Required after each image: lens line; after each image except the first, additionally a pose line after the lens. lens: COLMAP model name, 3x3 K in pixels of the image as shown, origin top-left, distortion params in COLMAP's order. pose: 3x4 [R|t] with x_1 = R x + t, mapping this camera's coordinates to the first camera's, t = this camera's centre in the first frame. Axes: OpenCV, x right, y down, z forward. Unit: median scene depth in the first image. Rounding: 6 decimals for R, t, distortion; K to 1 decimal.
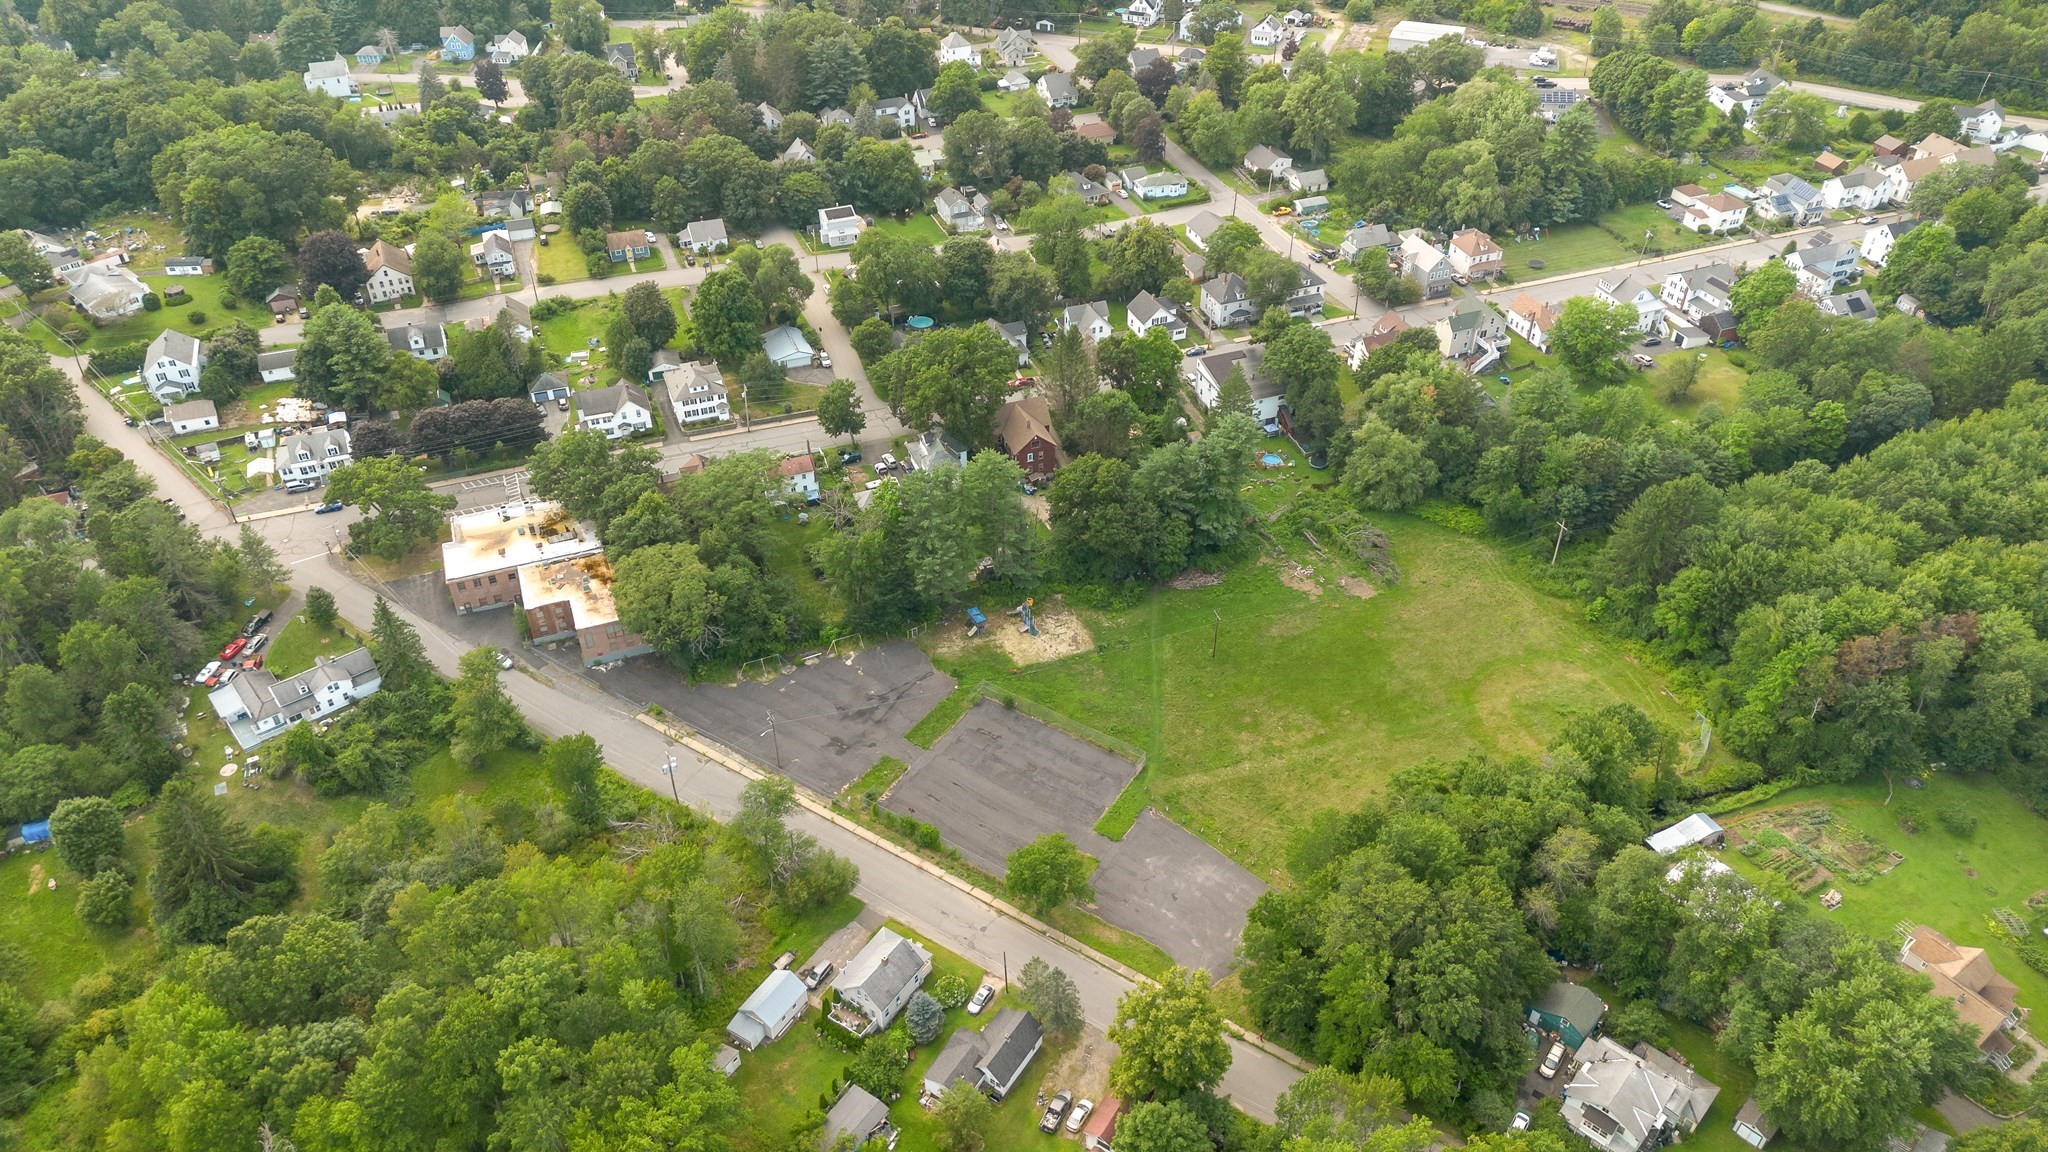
lens RADIAL K [[1443.4, 0, 1030.1], [0, 1443.4, 575.6], [0, 0, 1]] dist [0.067447, -0.069038]
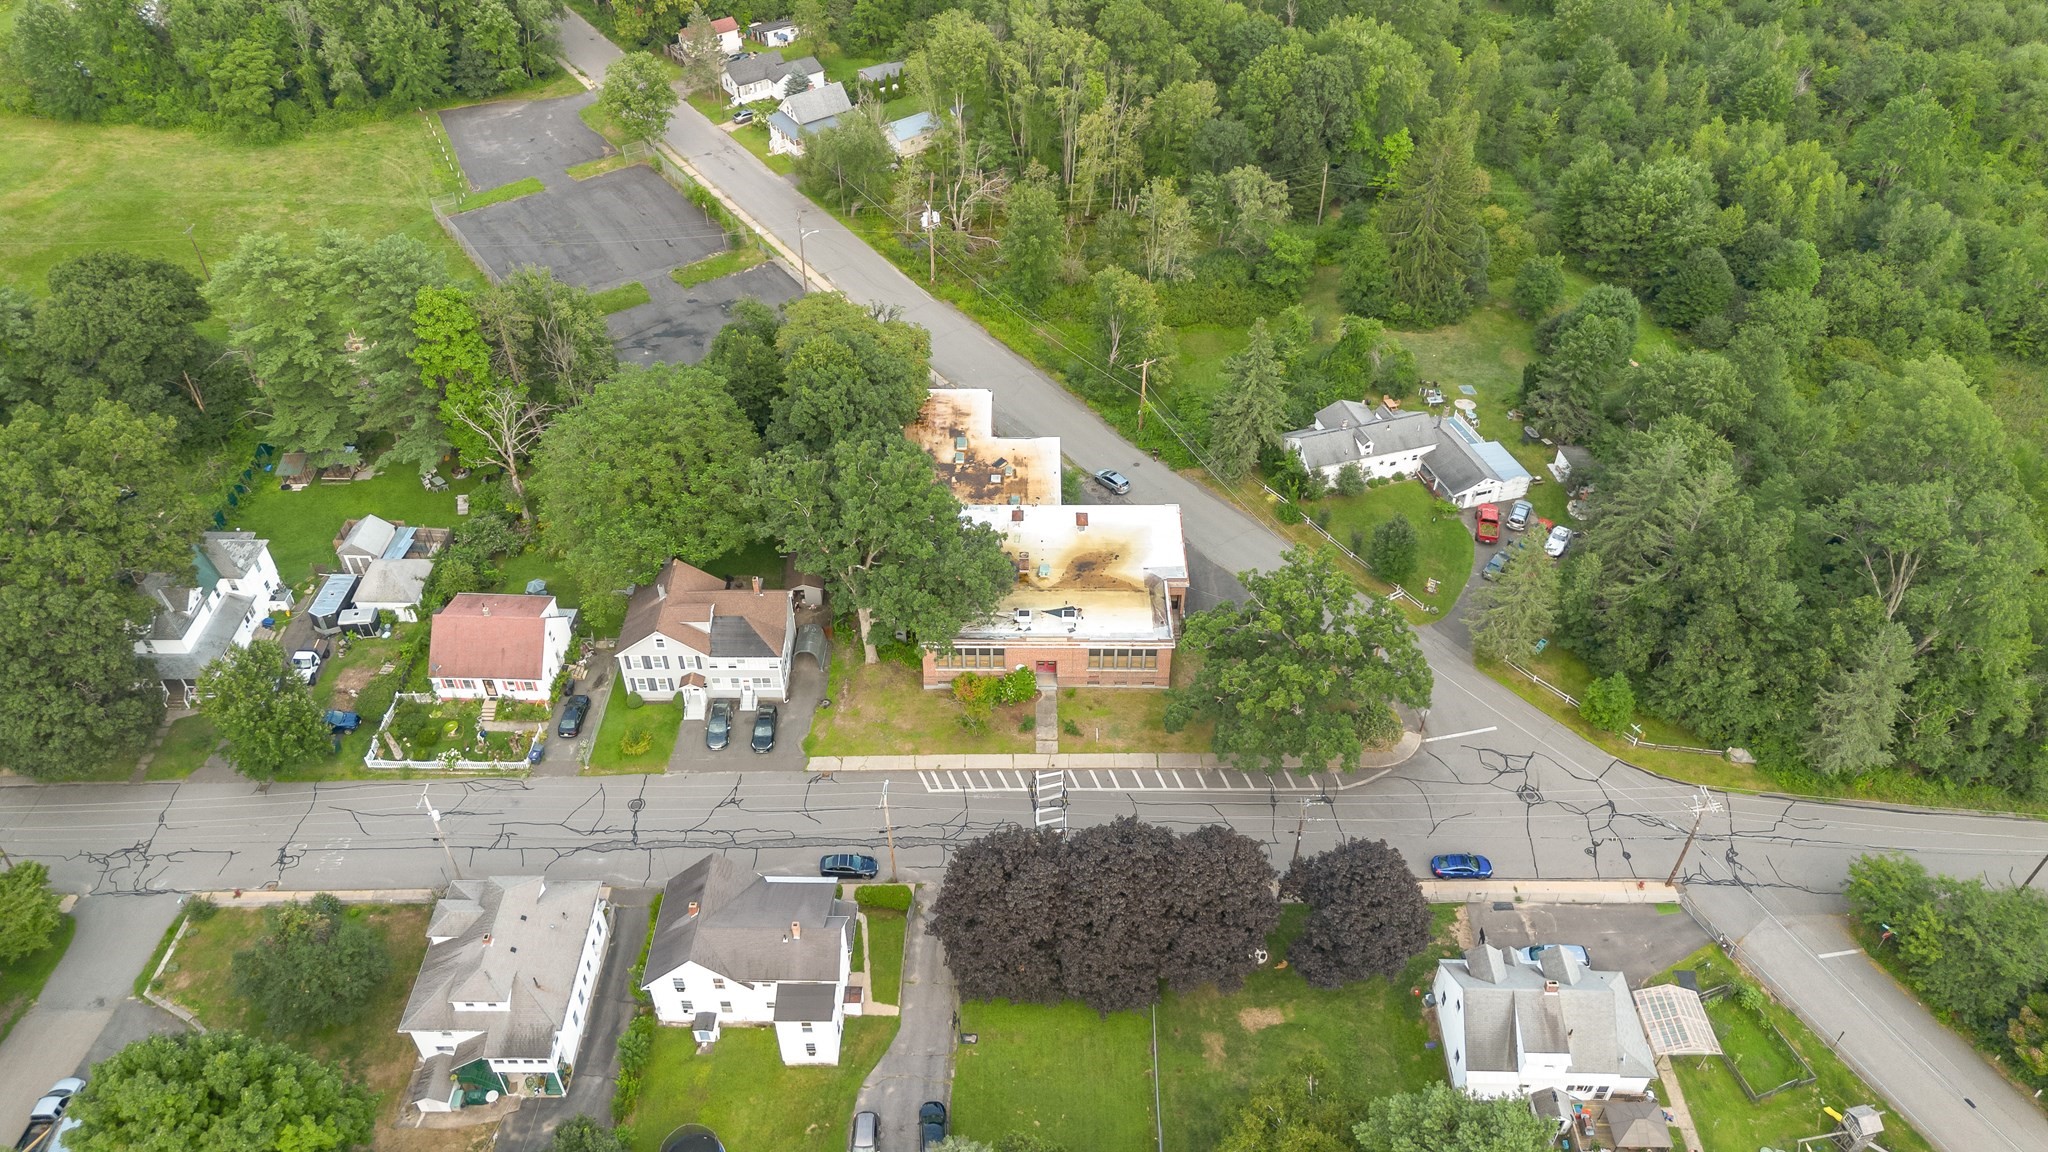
lens RADIAL K [[1443.4, 0, 1029.8], [0, 1443.4, 583.7], [0, 0, 1]] dist [0.067447, -0.069038]
pose [[-0.931747, -0.242736, 0.270050, -0.483290], [0.227189, 0.190445, 0.955048, -0.520626], [-0.283254, 0.951215, -0.122299, 1.065004]]
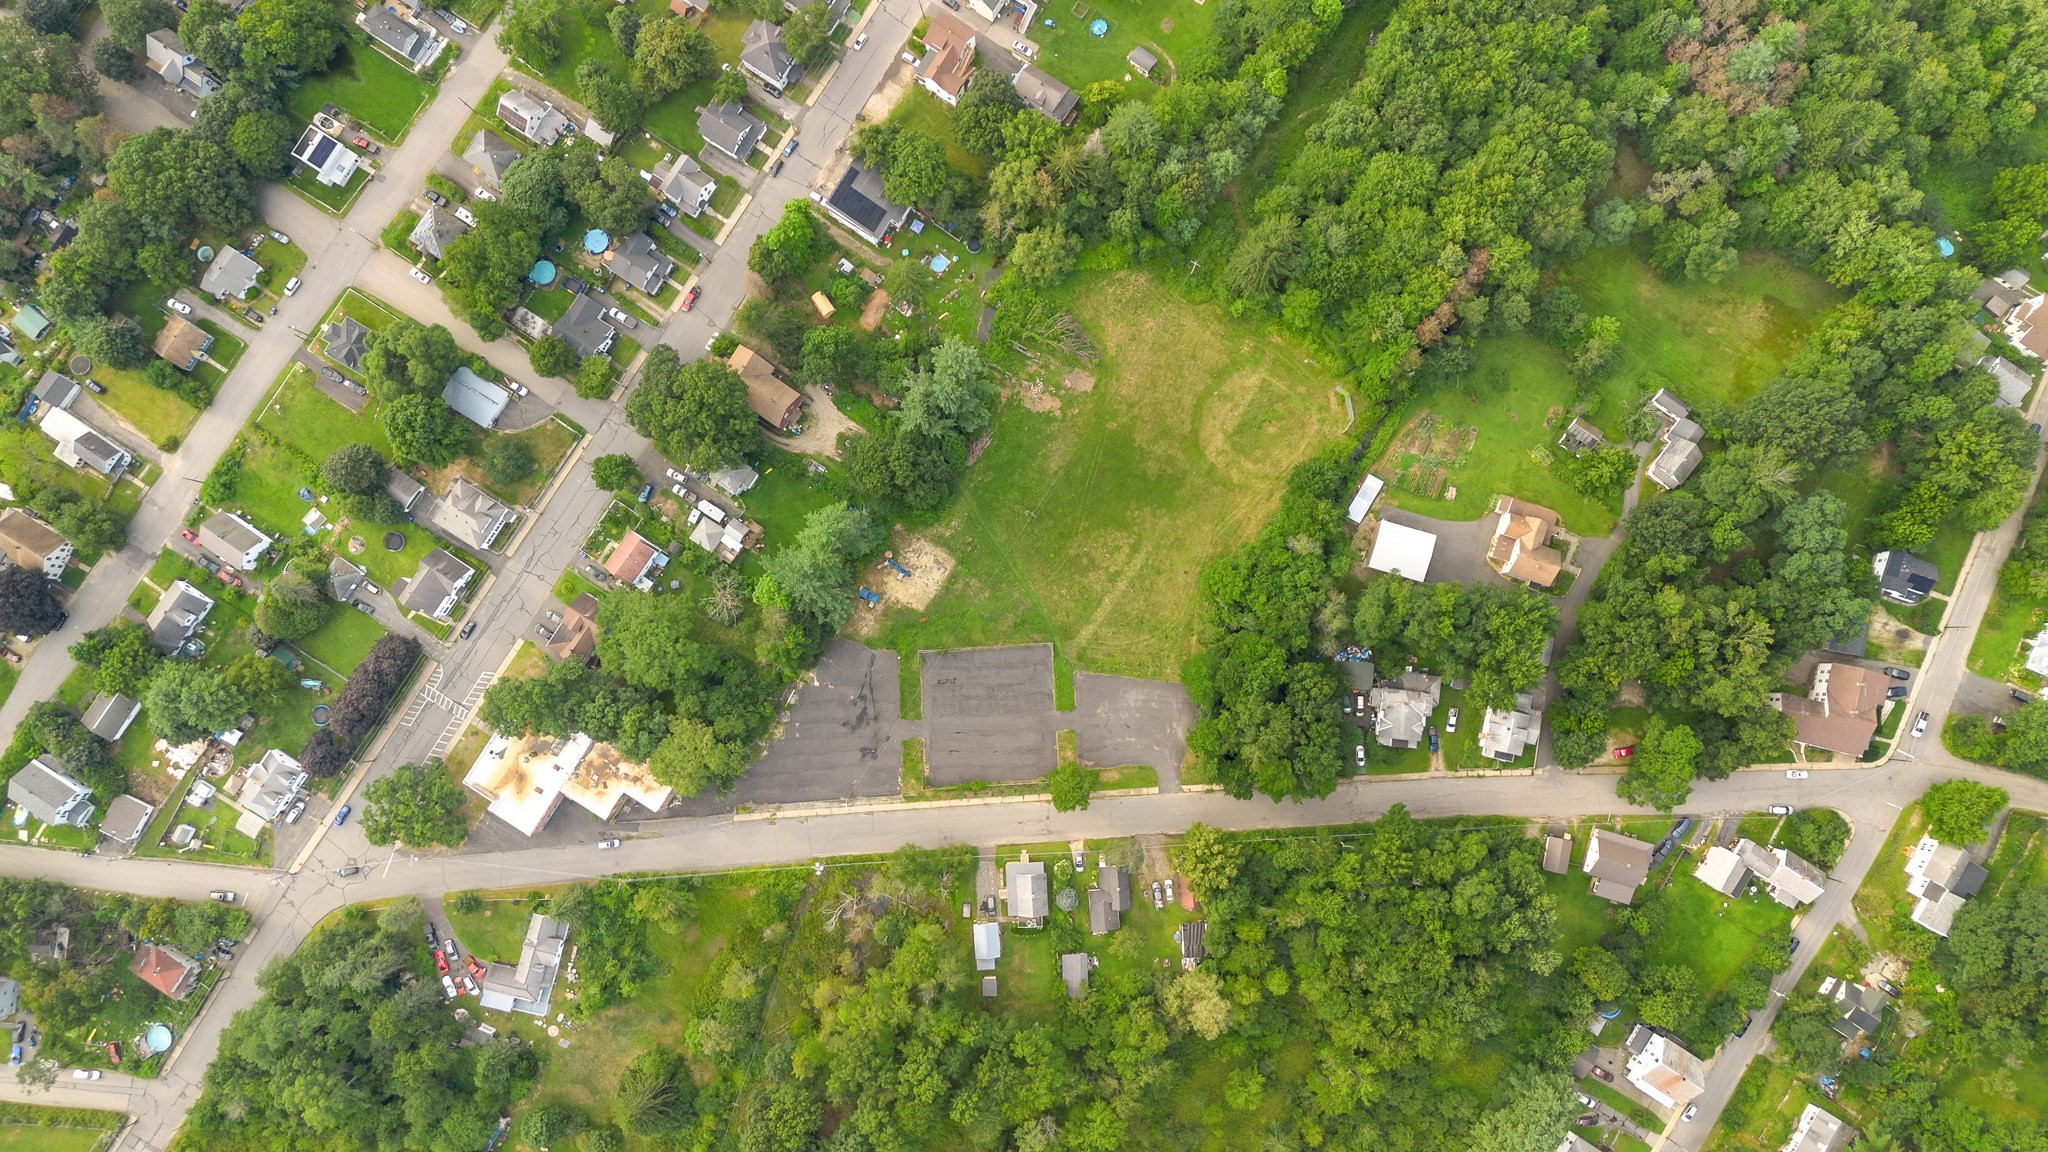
lens RADIAL K [[1443.4, 0, 1043.7], [0, 1443.4, 574.2], [0, 0, 1]] dist [0.067447, -0.069038]
pose [[0.804007, -0.593213, 0.040885, 0.047314], [0.363352, 0.544566, 0.755926, -0.888867], [-0.470689, -0.592914, 0.653380, 0.078081]]
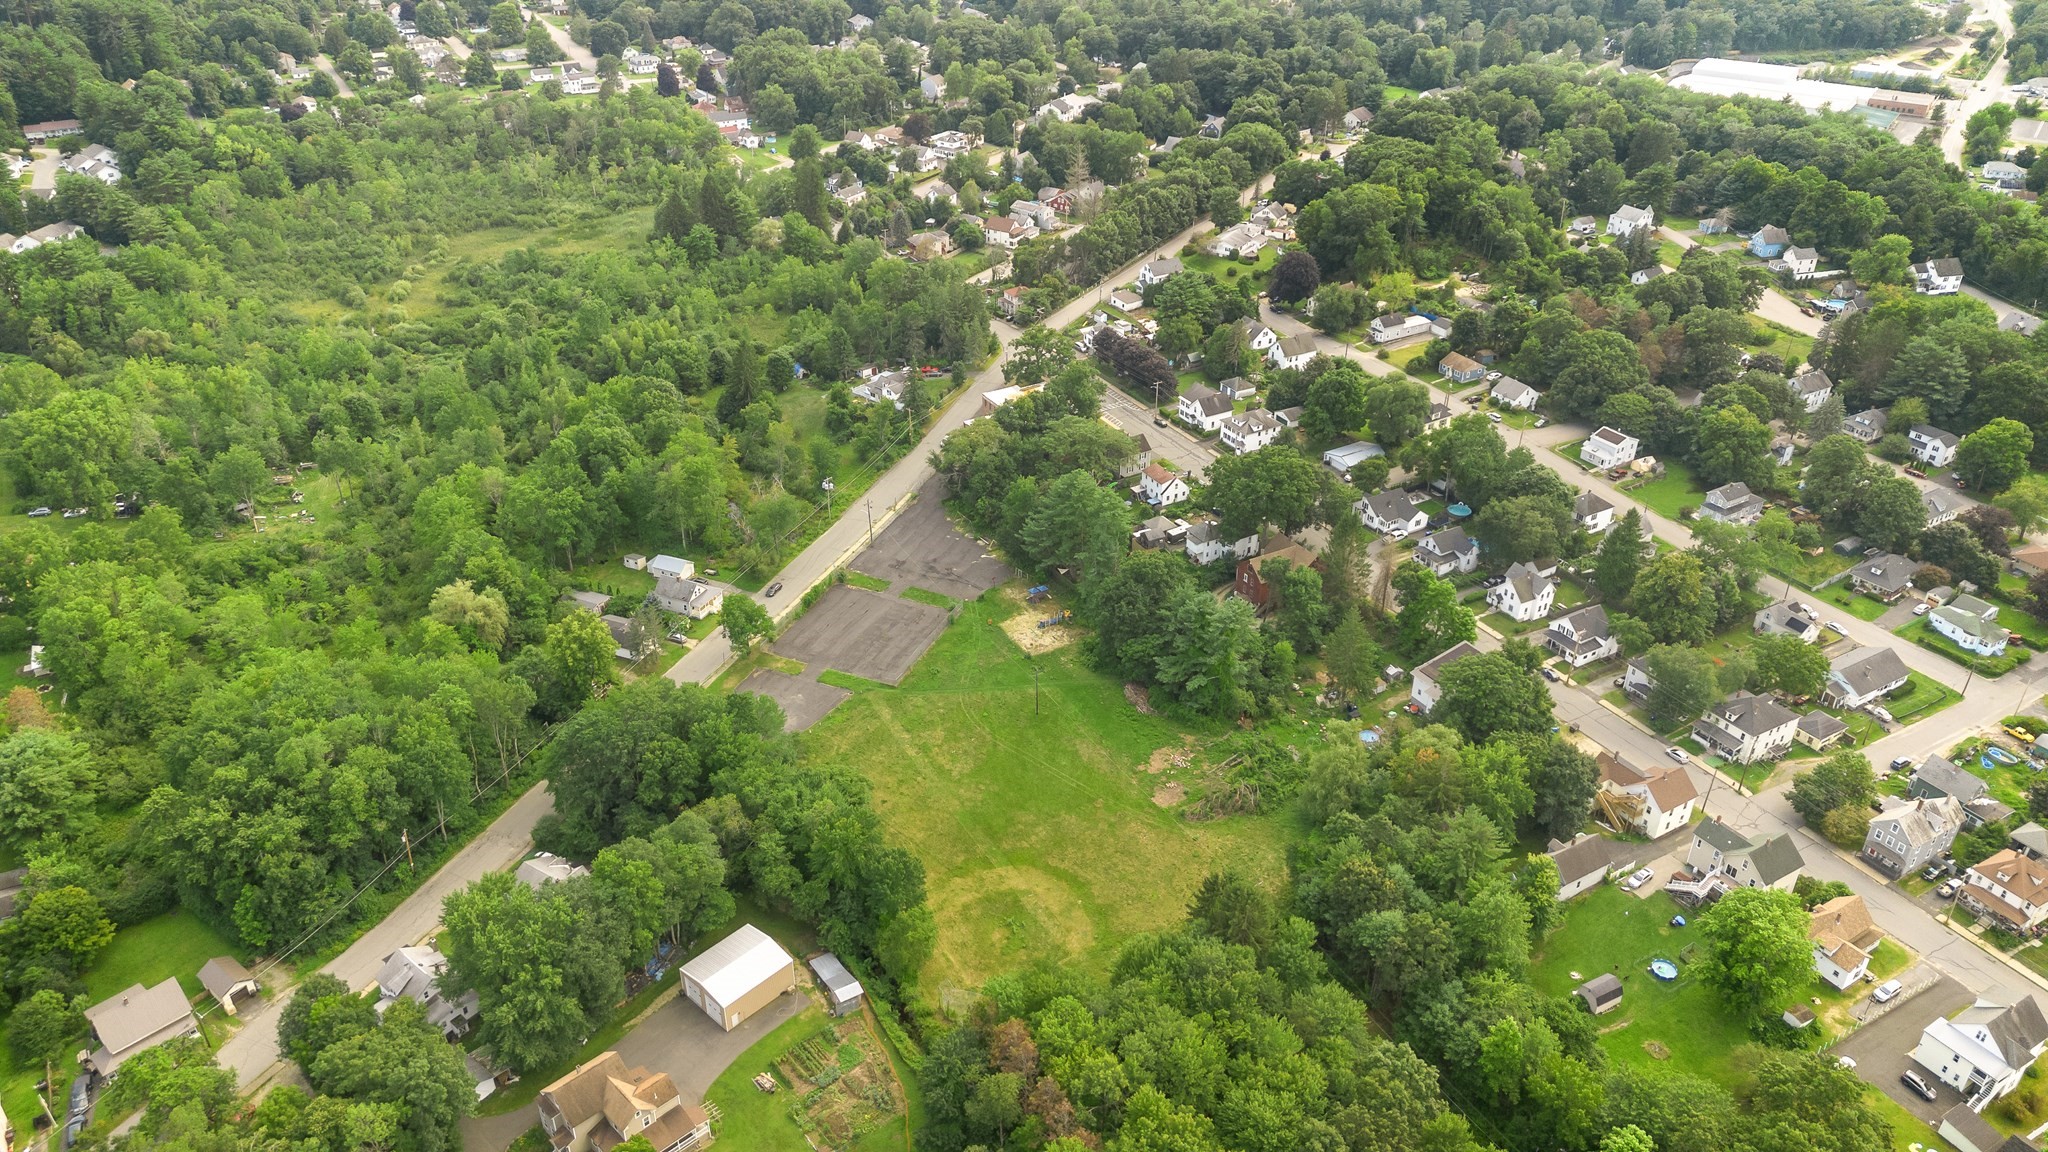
lens RADIAL K [[1443.4, 0, 1026.0], [0, 1443.4, 580.0], [0, 0, 1]] dist [0.067447, -0.069038]
pose [[0.168158, 0.509218, -0.844050, 0.981484], [-0.608080, 0.727507, 0.317761, -0.358467], [0.775862, 0.459815, 0.431982, 0.434764]]
